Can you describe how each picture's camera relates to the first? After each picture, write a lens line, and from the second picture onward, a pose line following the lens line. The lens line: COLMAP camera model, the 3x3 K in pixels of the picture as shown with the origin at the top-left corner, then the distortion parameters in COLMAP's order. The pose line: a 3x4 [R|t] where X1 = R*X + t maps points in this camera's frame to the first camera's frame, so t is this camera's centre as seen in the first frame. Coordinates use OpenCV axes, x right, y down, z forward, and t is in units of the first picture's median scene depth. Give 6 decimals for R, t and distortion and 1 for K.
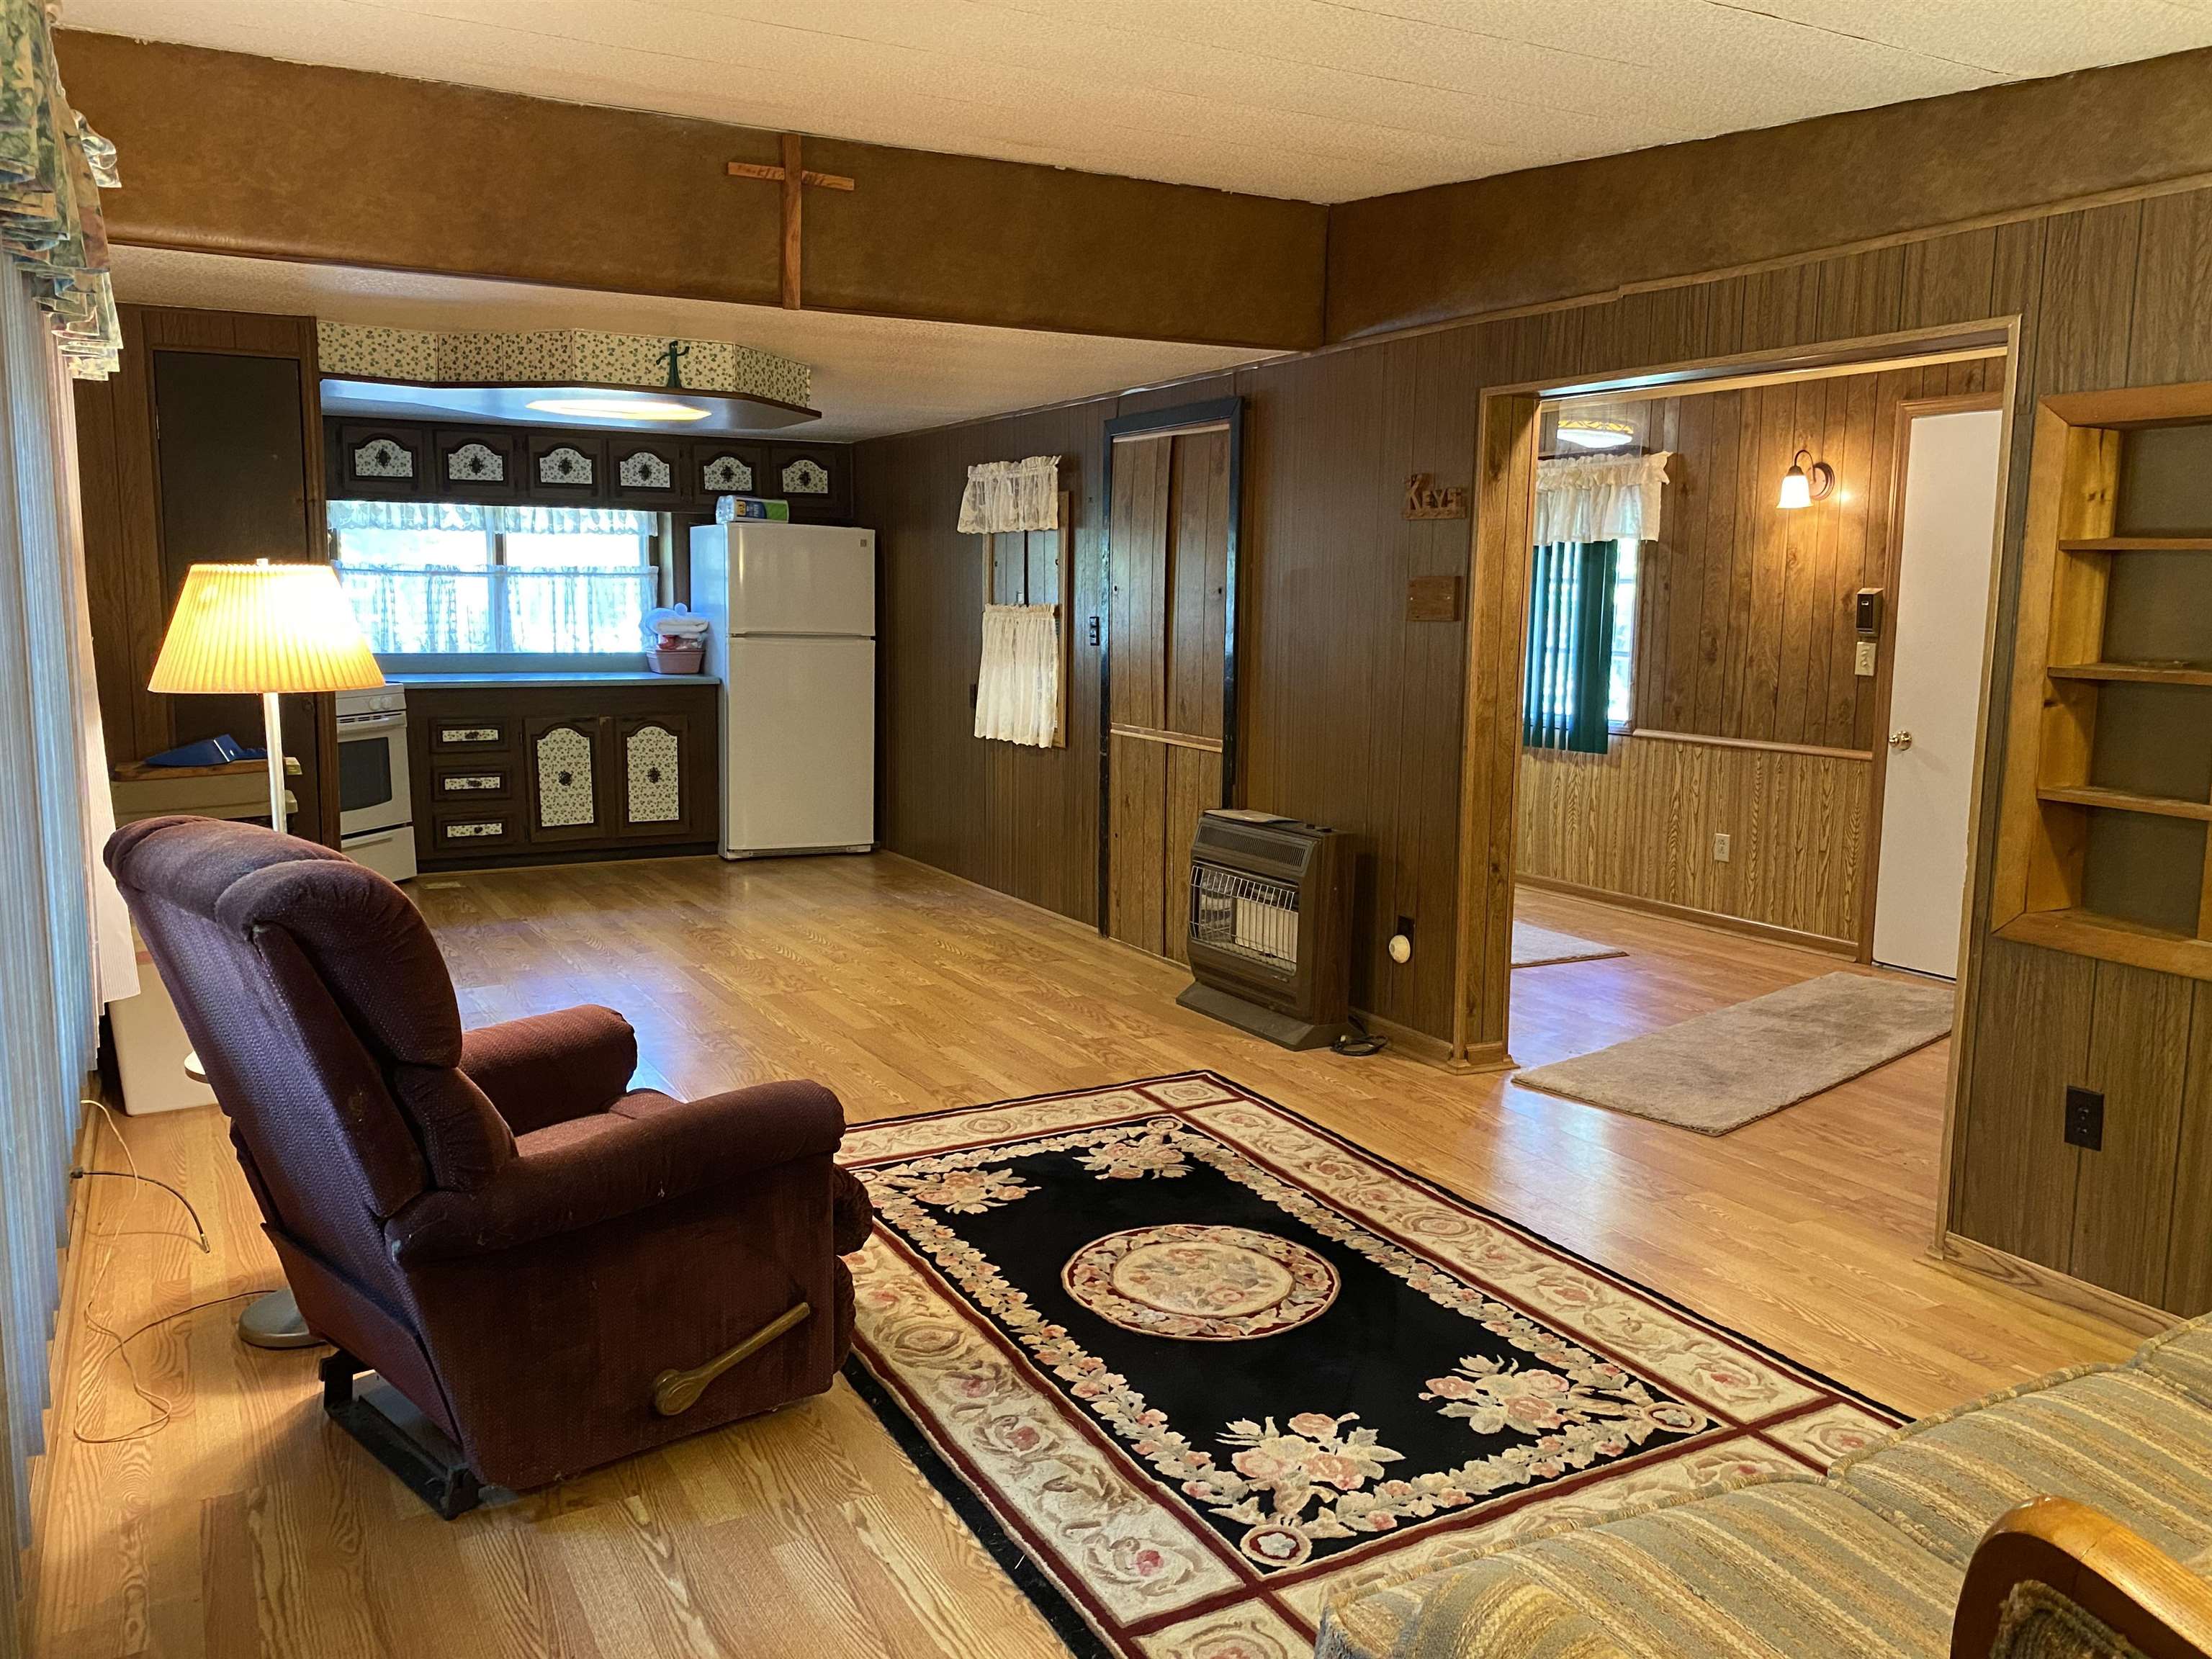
lens RADIAL K [[1667.0, 0, 1106.0], [0, 1667.0, 829.5], [0, 0, 1]] dist [-0.000555, -0.110740]
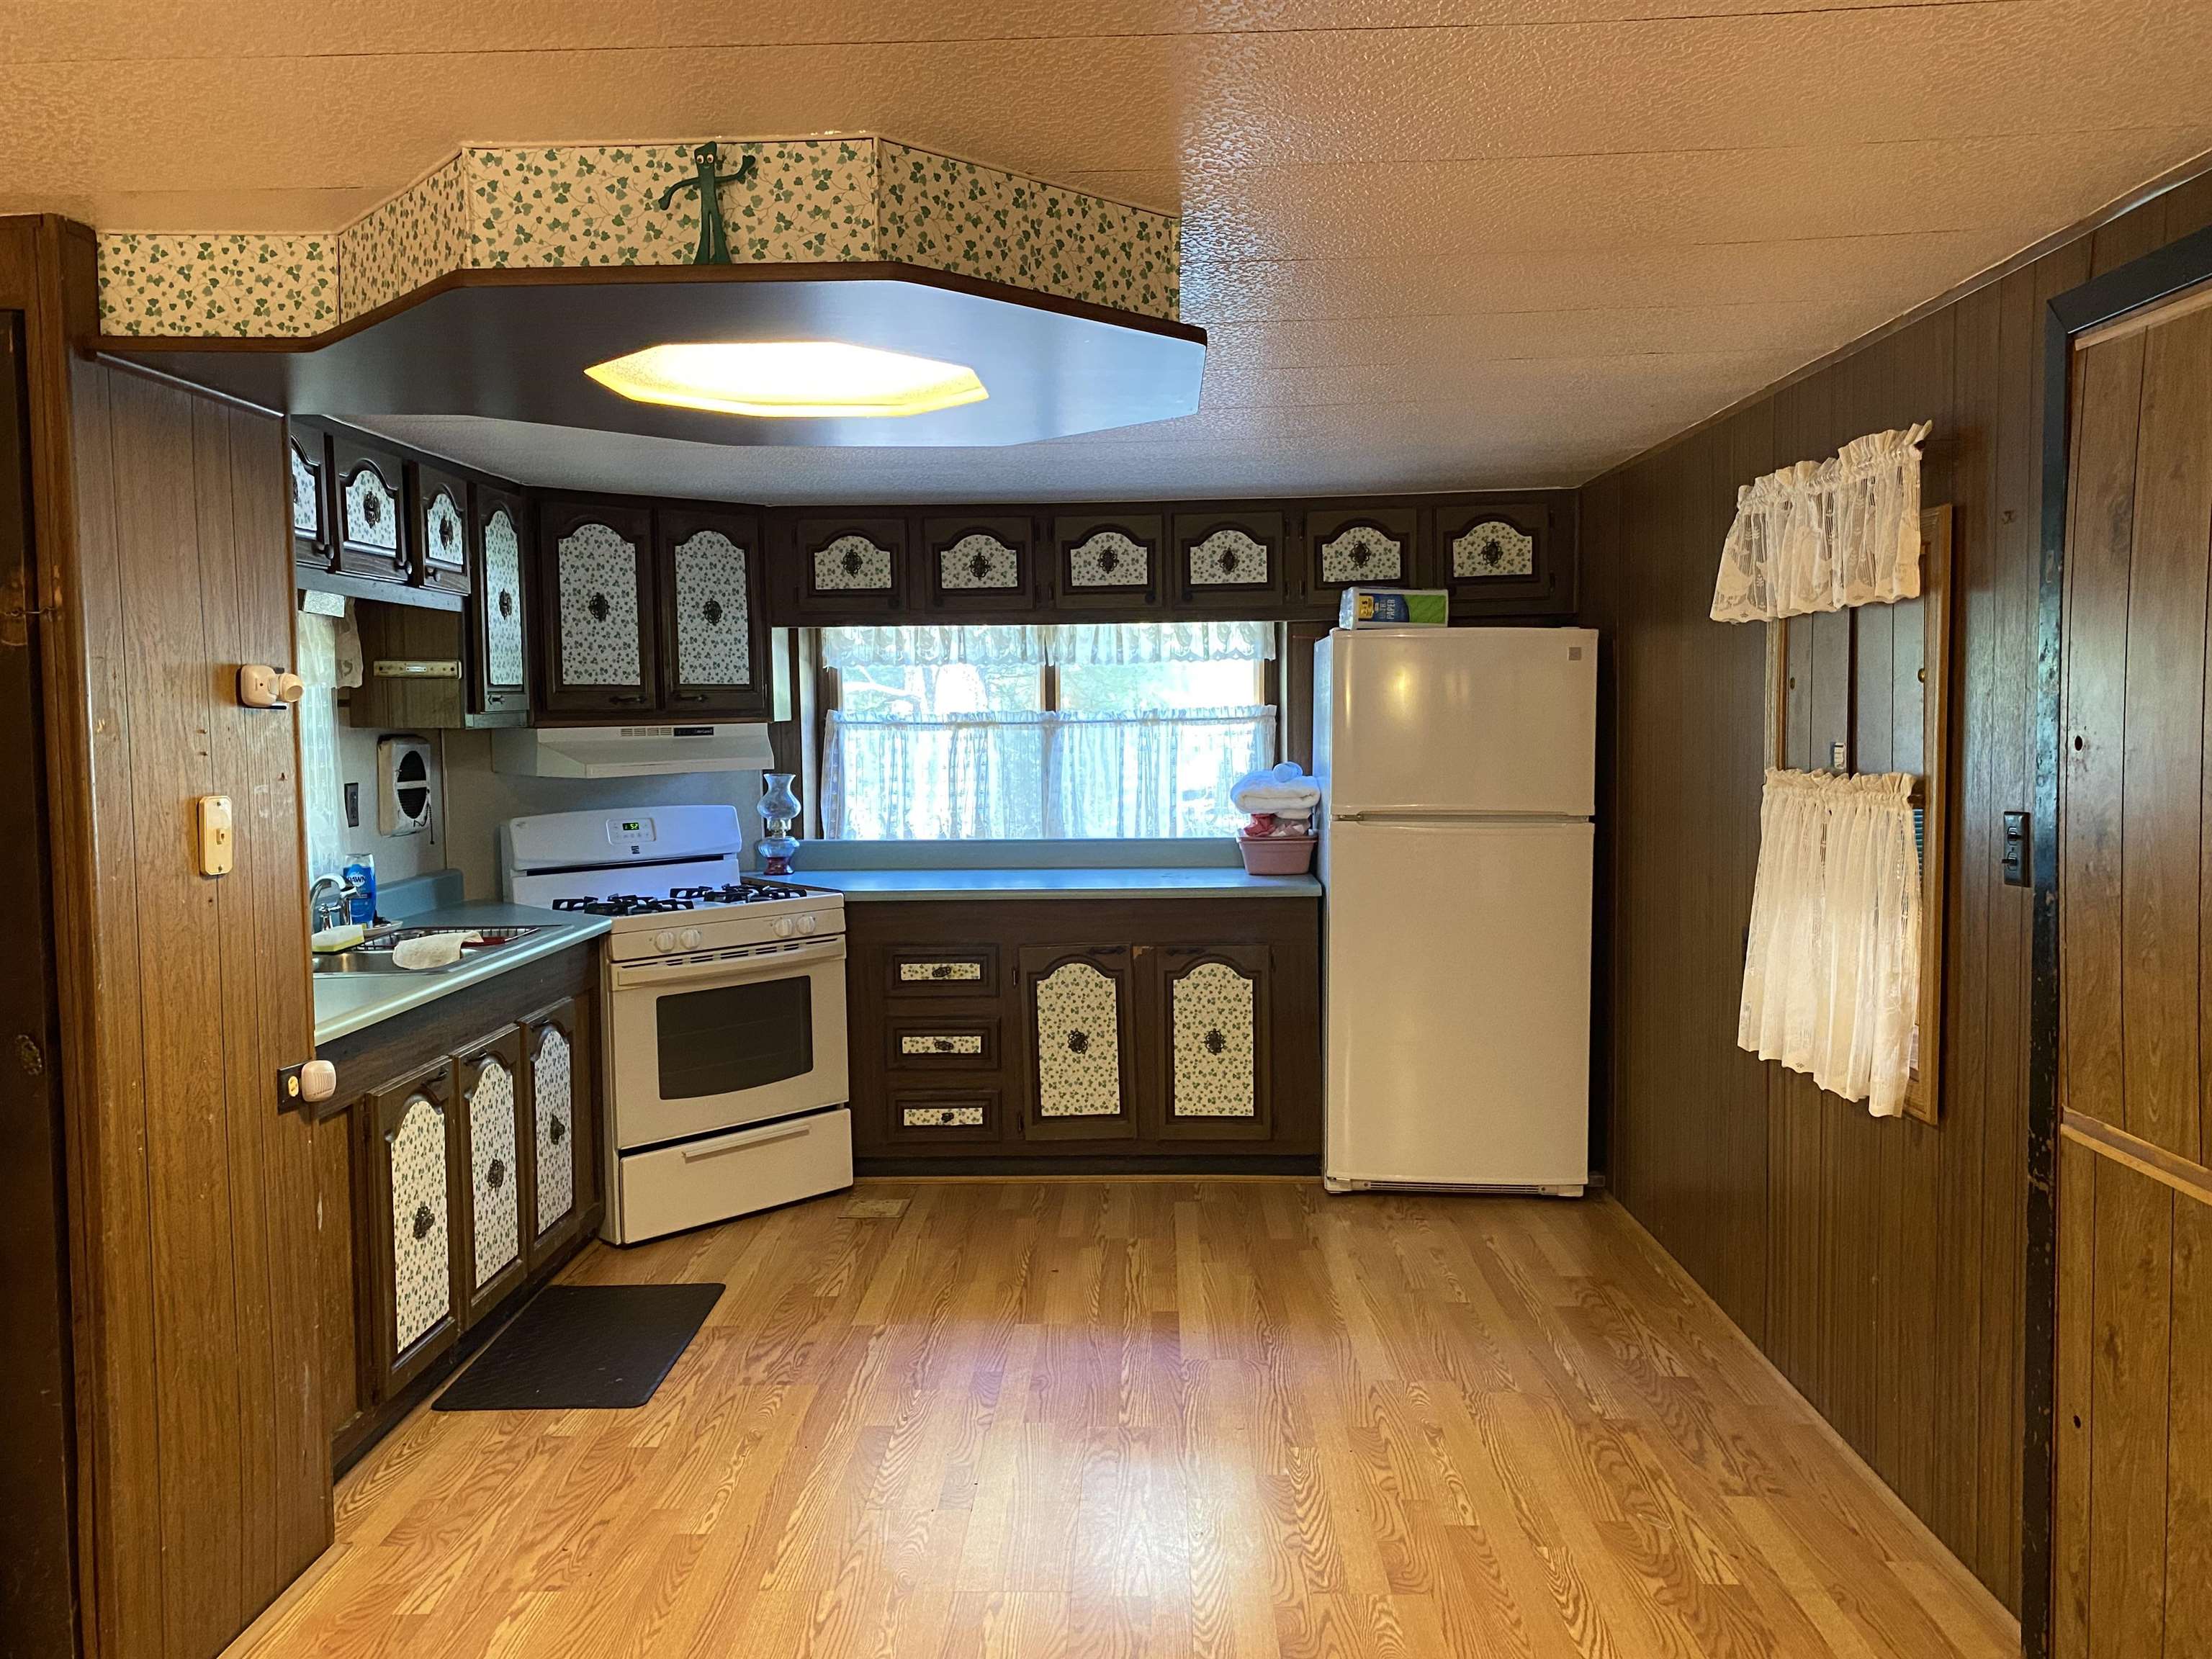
lens RADIAL K [[1657.1, 0, 1106.0], [0, 1657.1, 829.5], [0, 0, 1]] dist [0.075216, -0.093752]
pose [[0.860889, 0.005630, -0.508761, 0.007915], [-0.042360, 0.997260, -0.060641, -0.073905], [0.507026, 0.073756, 0.858769, 0.453289]]
